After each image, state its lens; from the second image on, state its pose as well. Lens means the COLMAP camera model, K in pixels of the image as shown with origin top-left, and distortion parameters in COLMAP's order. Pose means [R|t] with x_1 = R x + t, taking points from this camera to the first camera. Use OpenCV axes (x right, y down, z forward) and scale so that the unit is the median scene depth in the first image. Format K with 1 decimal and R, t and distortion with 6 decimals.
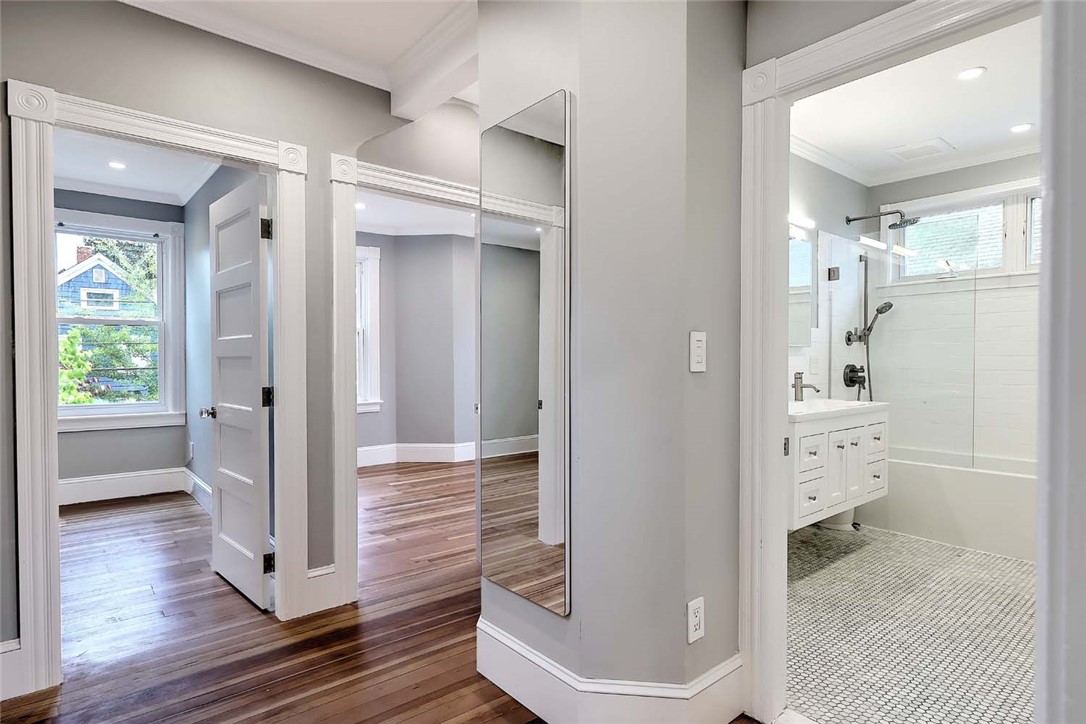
lens RADIAL K [[596.9, 0, 546.0], [0, 596.9, 366.8], [0, 0, 1]] dist [0.027340, -0.000386]
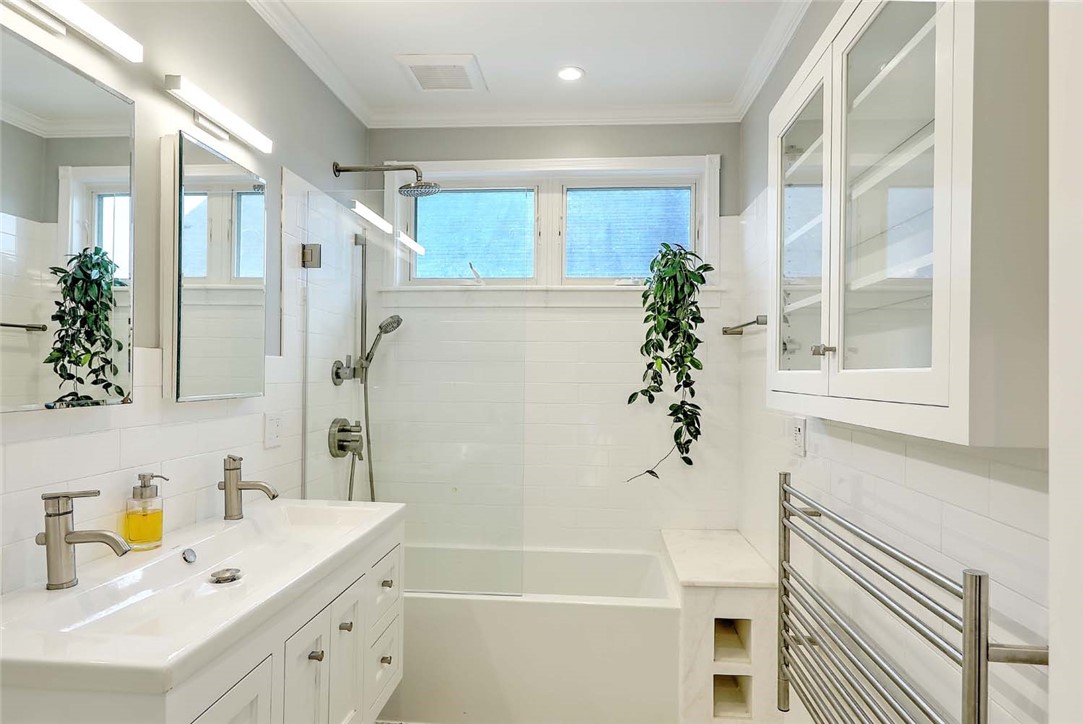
lens RADIAL K [[633.2, 0, 543.3], [0, 633.2, 366.4], [0, 0, 1]] dist [-0.004679, -0.000369]
pose [[0.711918, 0.011805, 0.702163, 0.219596], [0.000277, 0.999854, -0.017092, -0.043693], [-0.702262, 0.012363, 0.711811, 0.431275]]
